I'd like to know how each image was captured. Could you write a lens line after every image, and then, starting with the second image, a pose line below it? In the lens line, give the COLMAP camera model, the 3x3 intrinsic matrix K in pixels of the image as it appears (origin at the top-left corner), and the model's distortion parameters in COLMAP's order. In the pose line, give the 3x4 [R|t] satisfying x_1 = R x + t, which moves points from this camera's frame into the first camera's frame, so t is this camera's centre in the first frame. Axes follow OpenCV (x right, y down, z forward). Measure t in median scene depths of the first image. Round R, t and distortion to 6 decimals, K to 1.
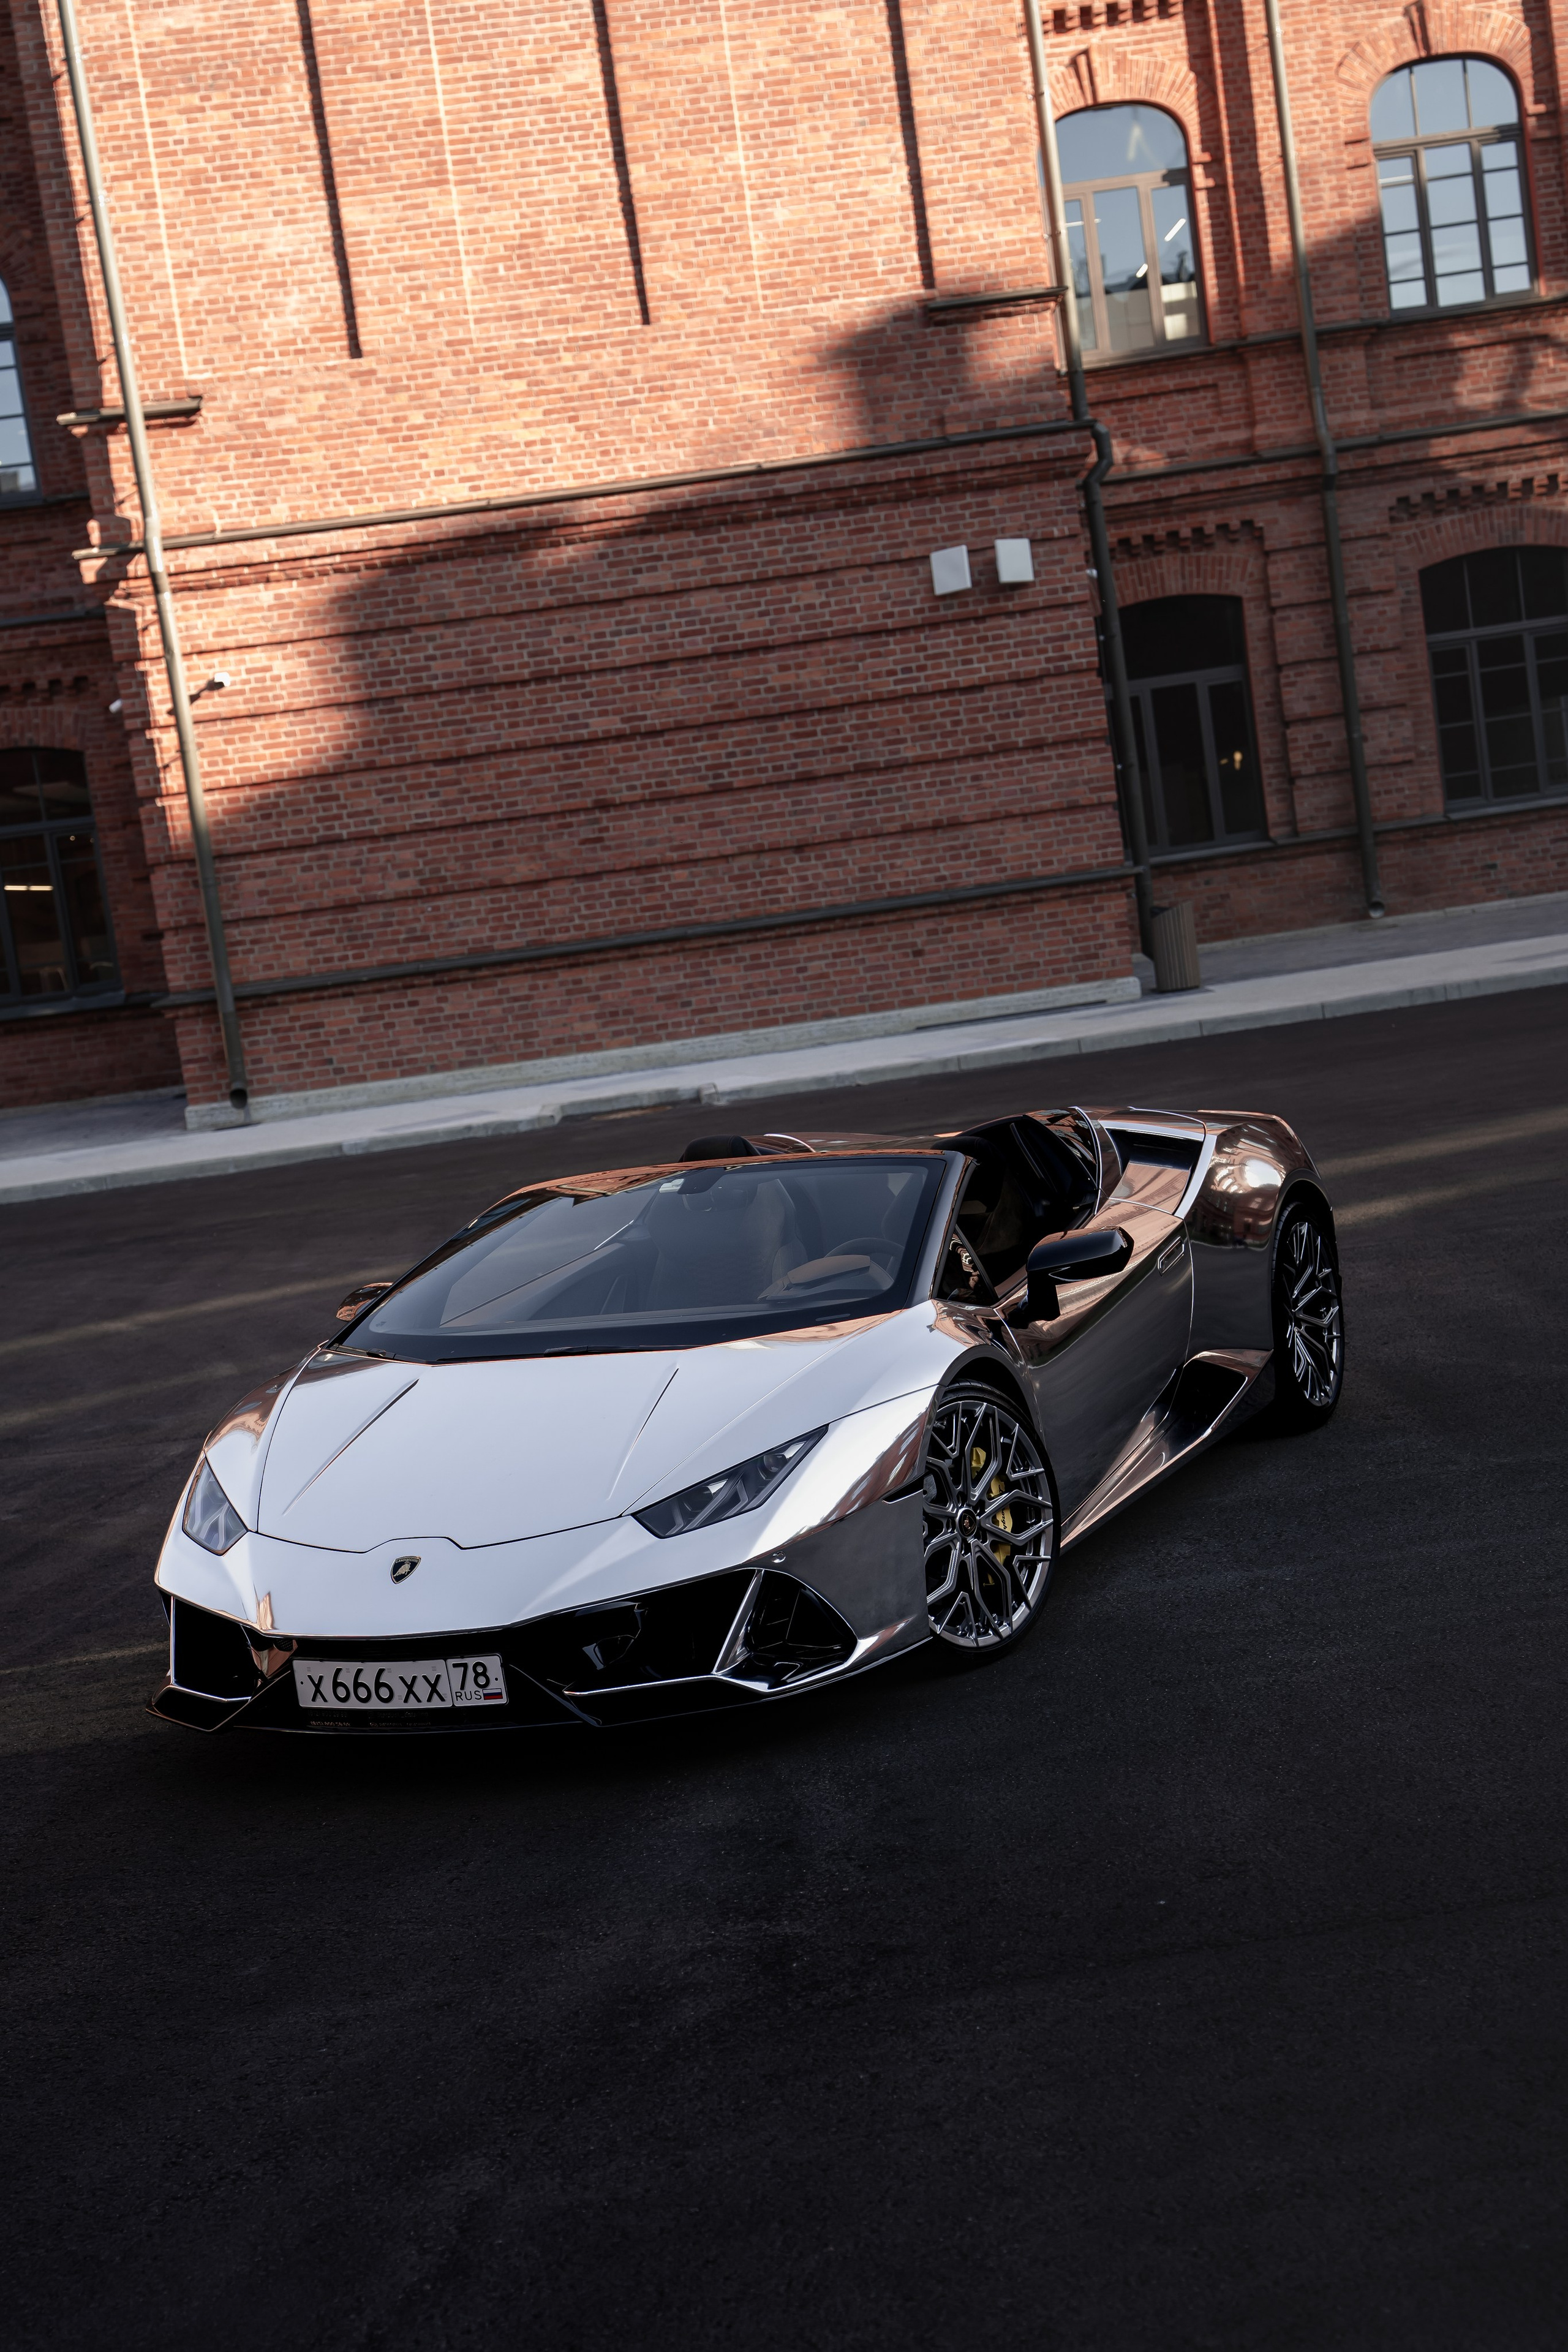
lens RADIAL K [[3232.1, 0, 784.0], [0, 3232.1, 1176.0], [0, 0, 1]] dist [0.248084, -0.065226]
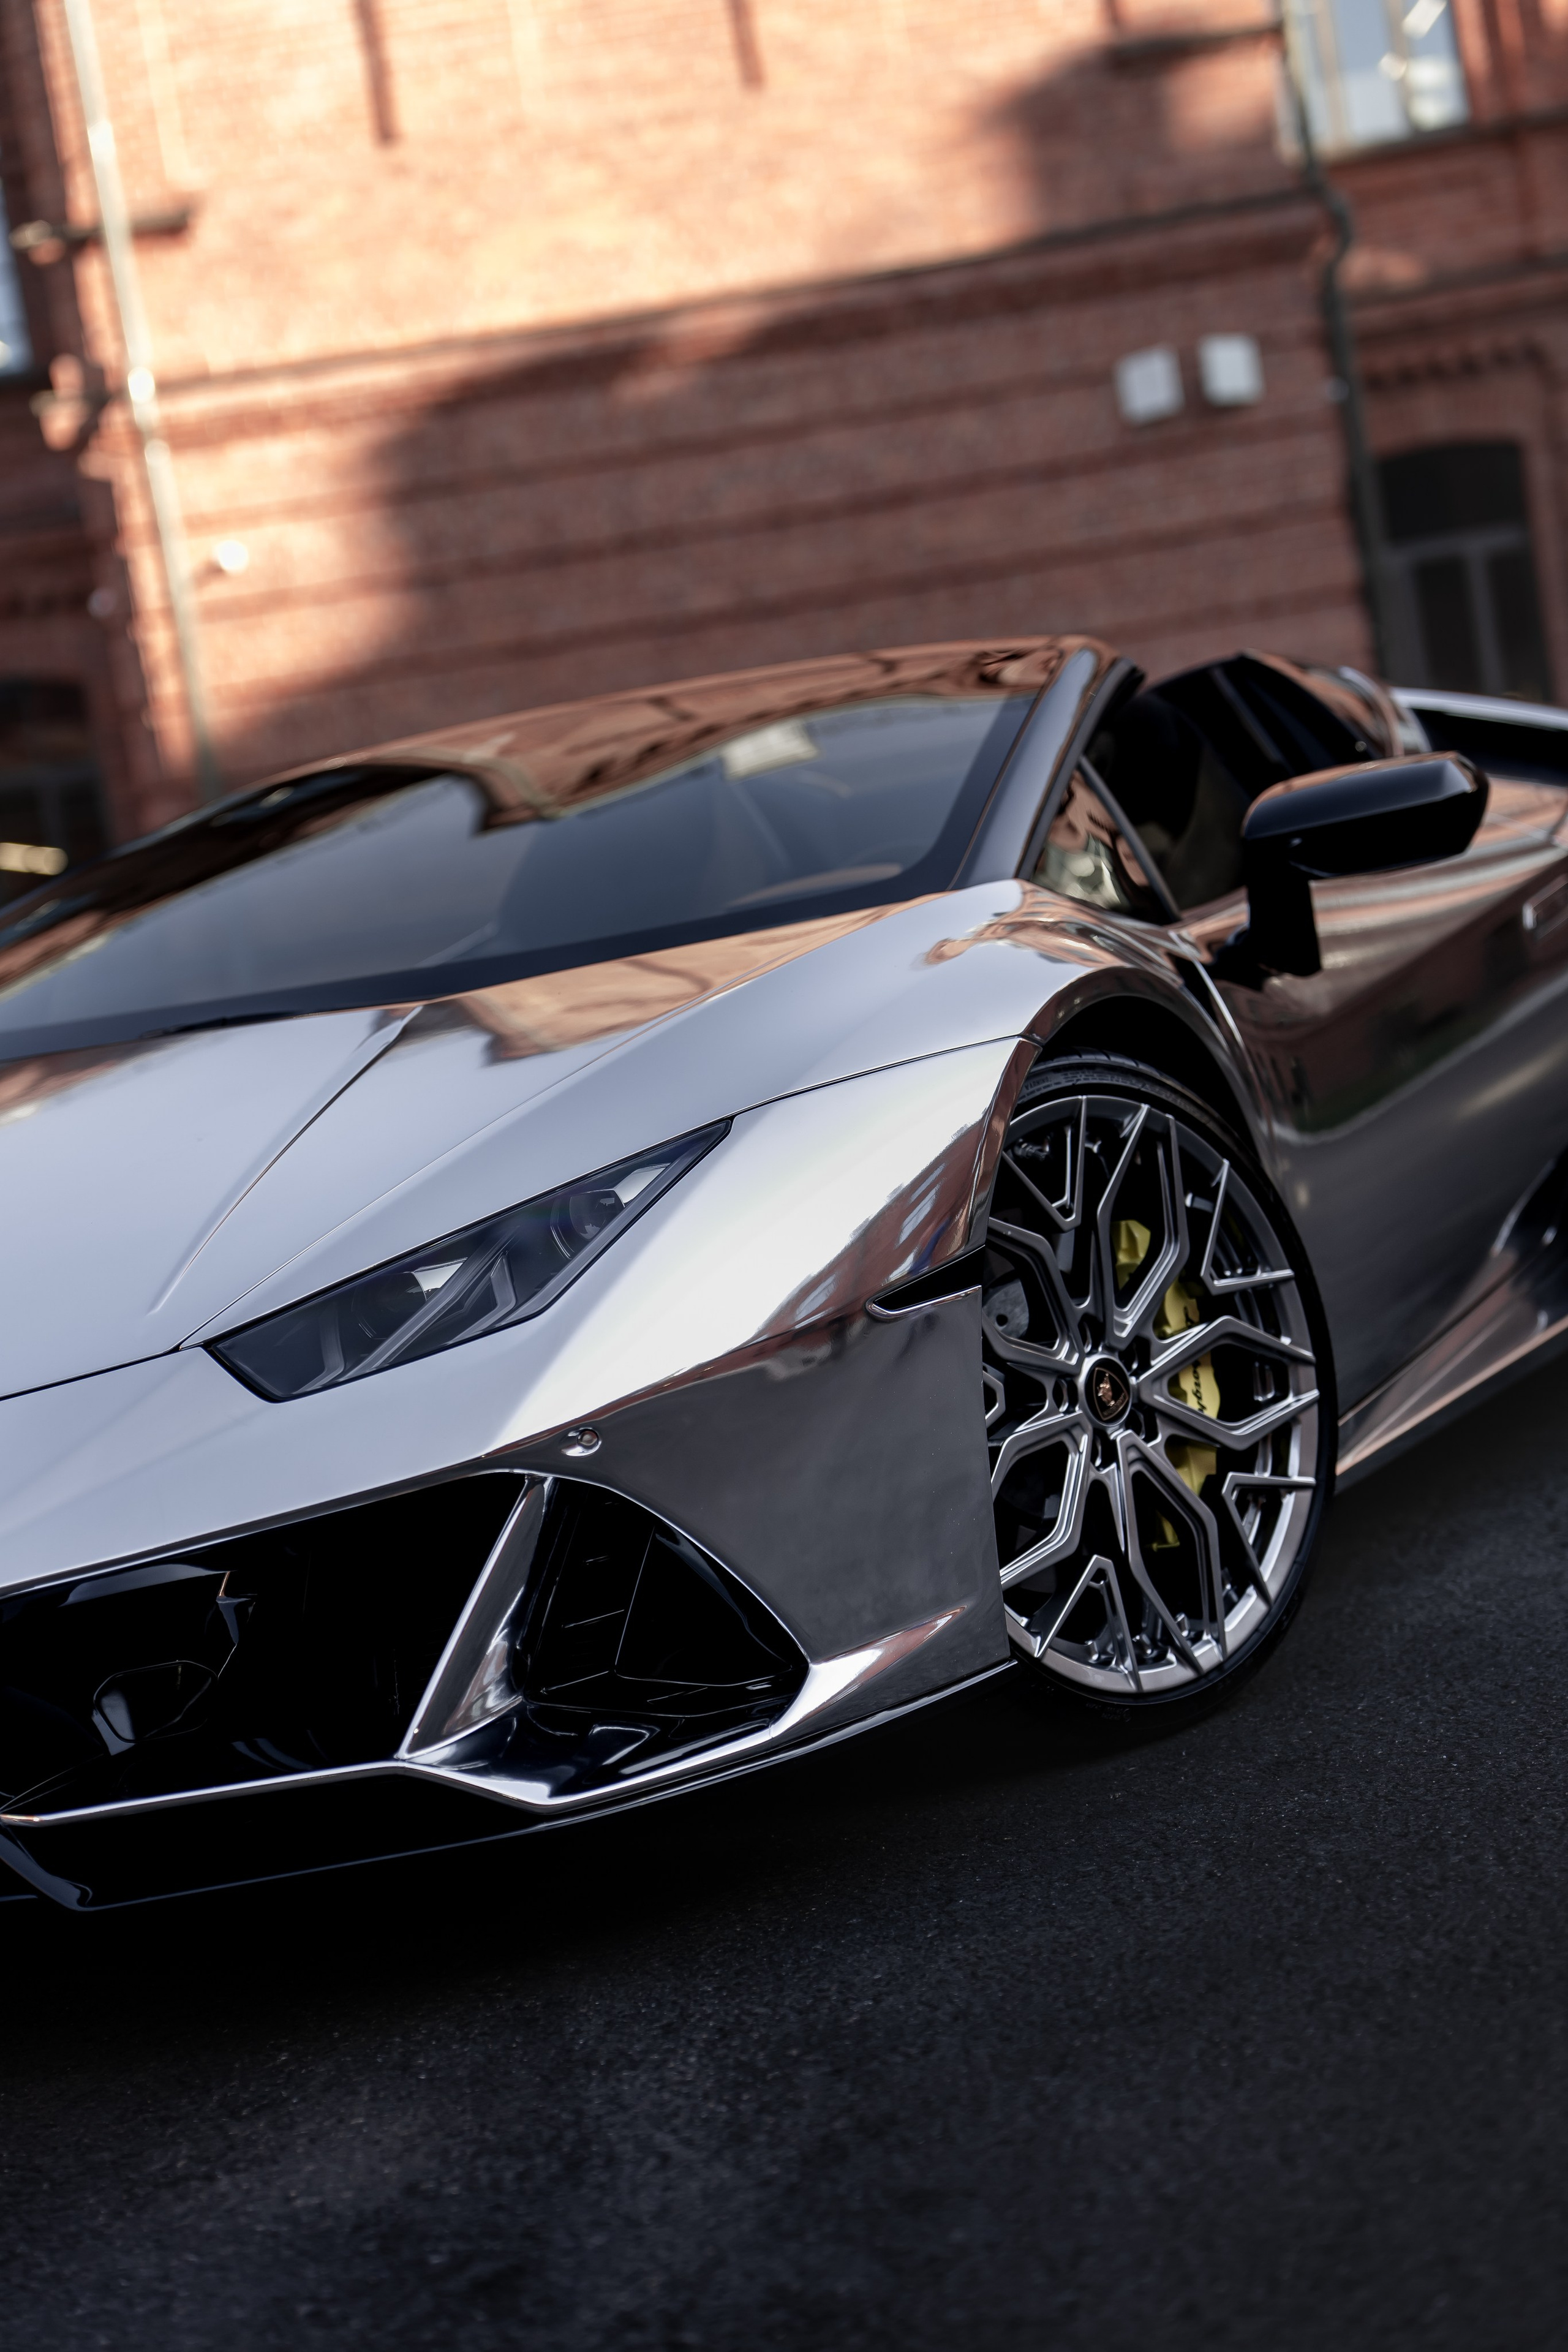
lens RADIAL K [[3635.6, 0, 784.0], [0, 3635.6, 1176.0], [0, 0, 1]] dist [0.357998, -1.176309]
pose [[0.998166, -0.022888, -0.056047, 0.009369], [0.021724, 0.999537, -0.021287, 0.019679], [0.056508, 0.020030, 0.998201, 0.118911]]
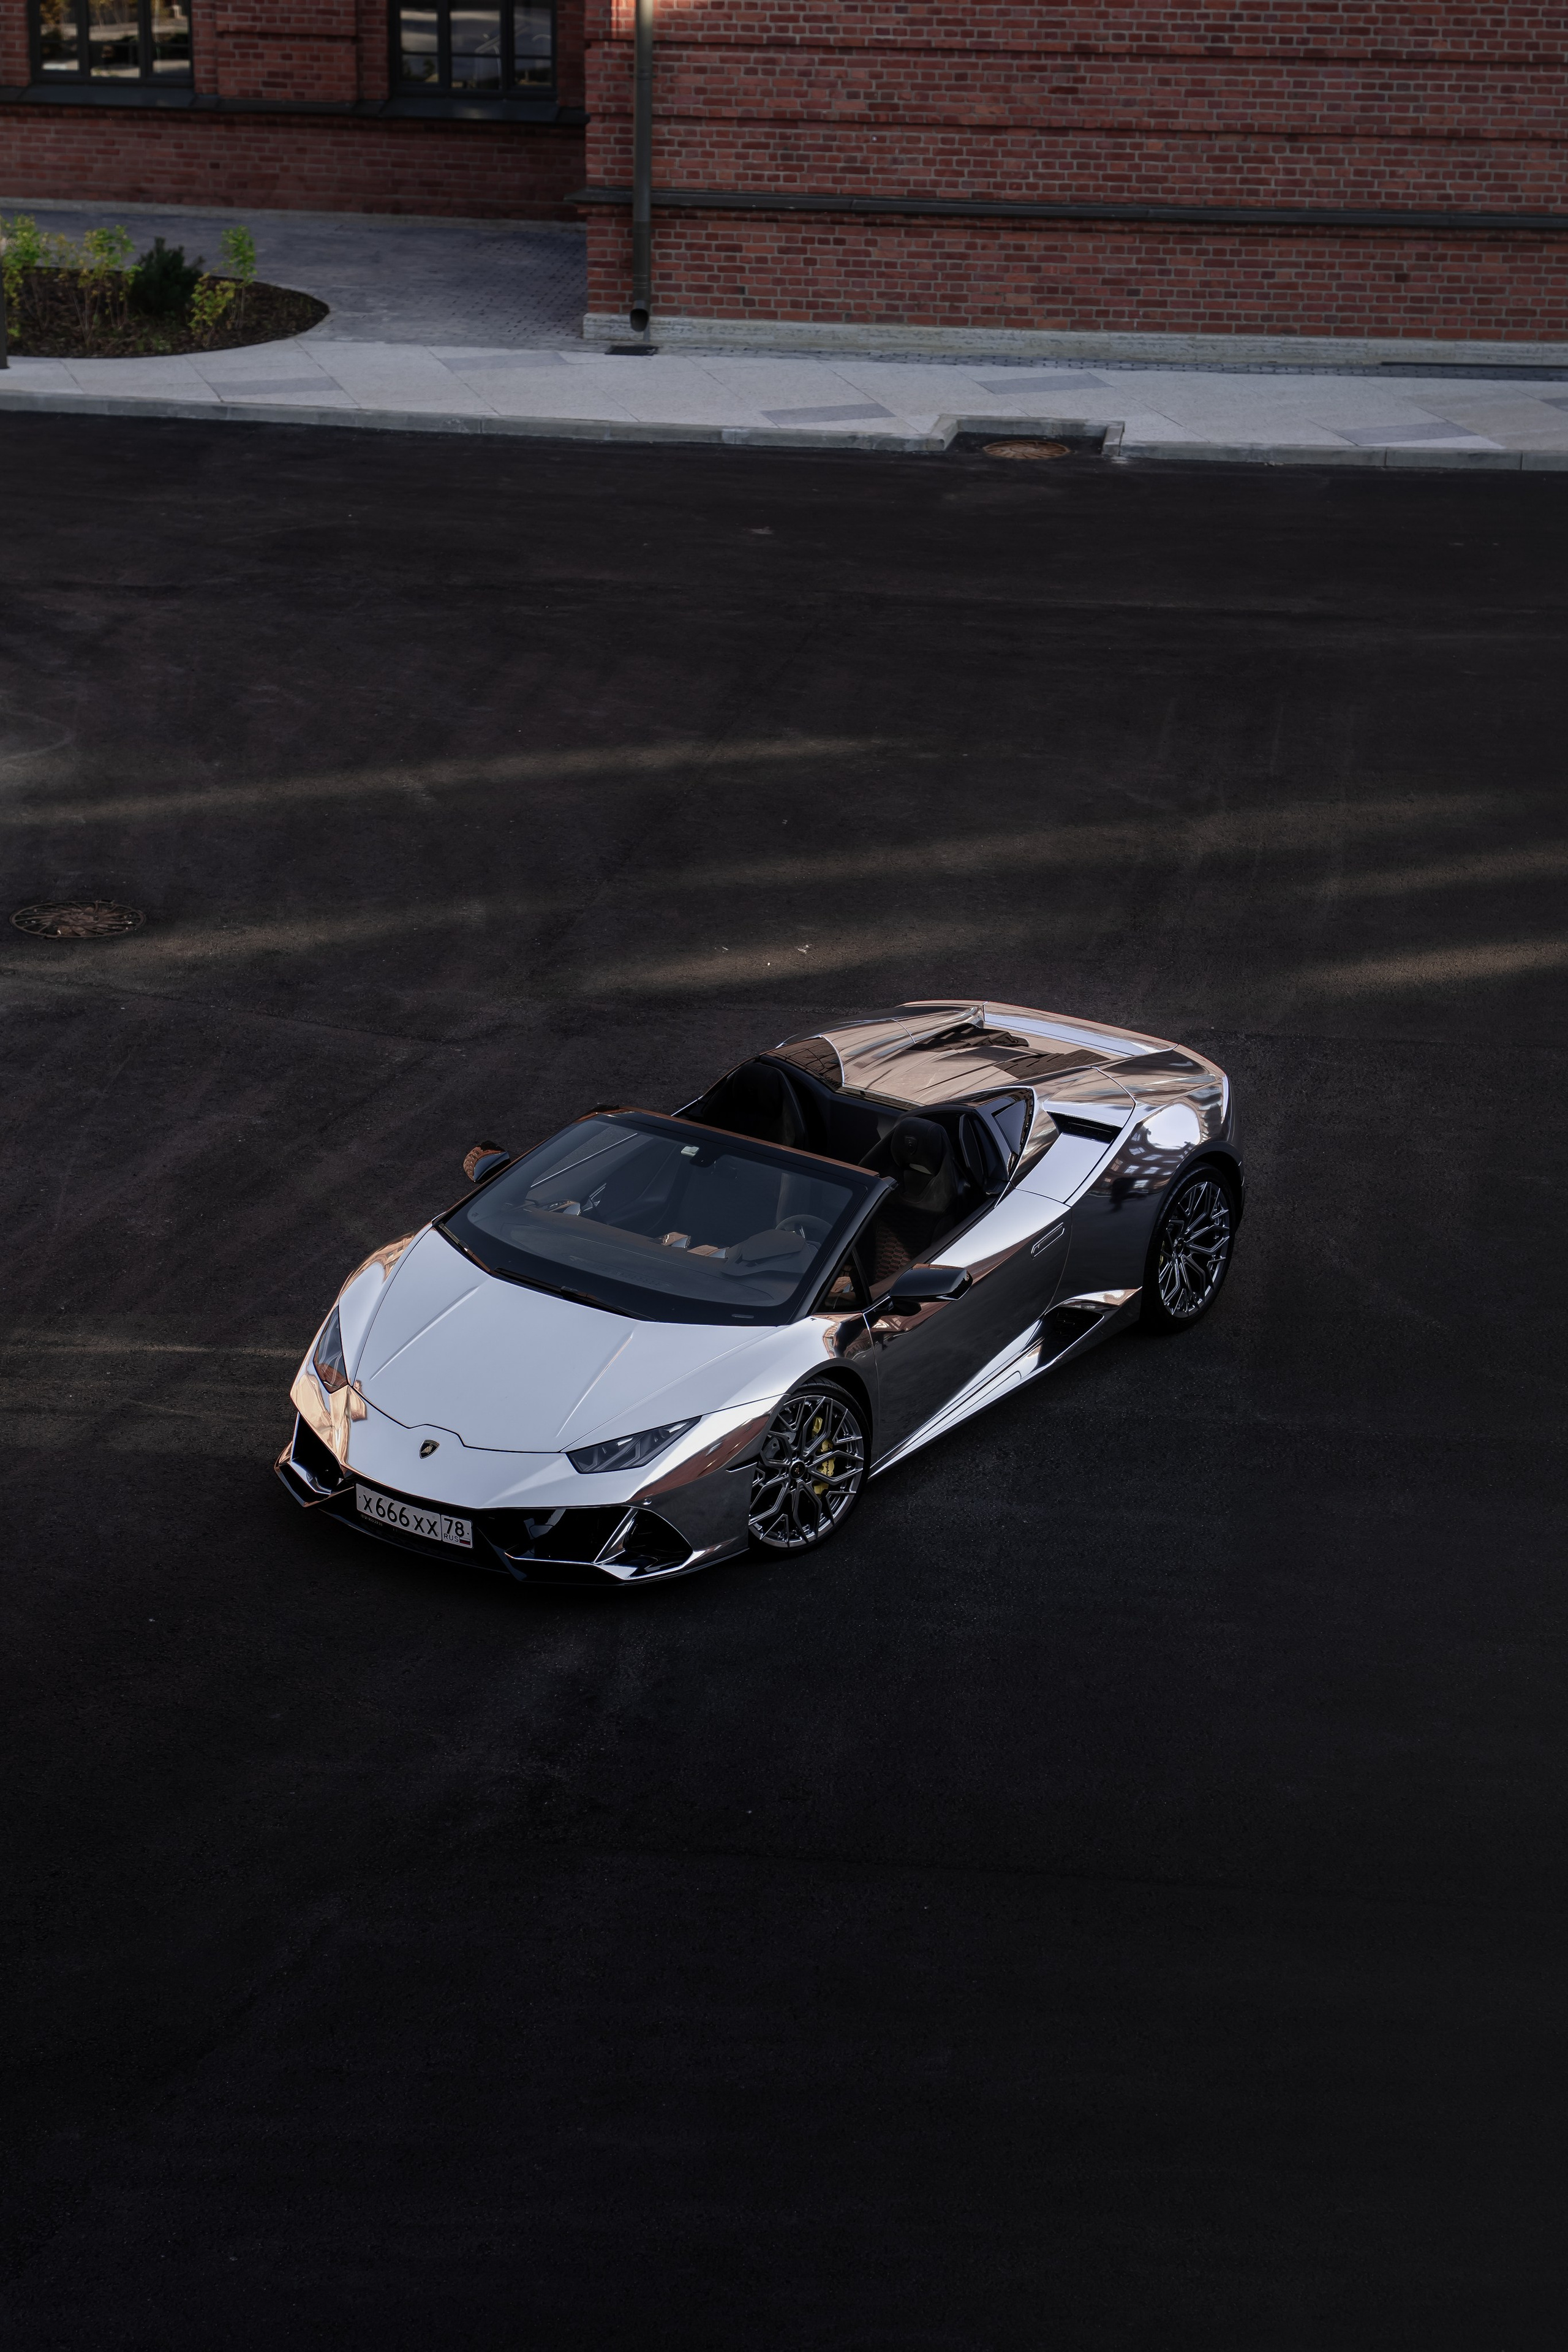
lens RADIAL K [[4026.9, 0, 784.0], [0, 4026.9, 1176.0], [0, 0, 1]] dist [0.550793, -2.561187]
pose [[0.973105, 0.202453, -0.109902, 0.051772], [-0.165560, 0.946375, 0.277426, -0.123905], [0.160174, -0.251769, 0.954440, -0.178119]]
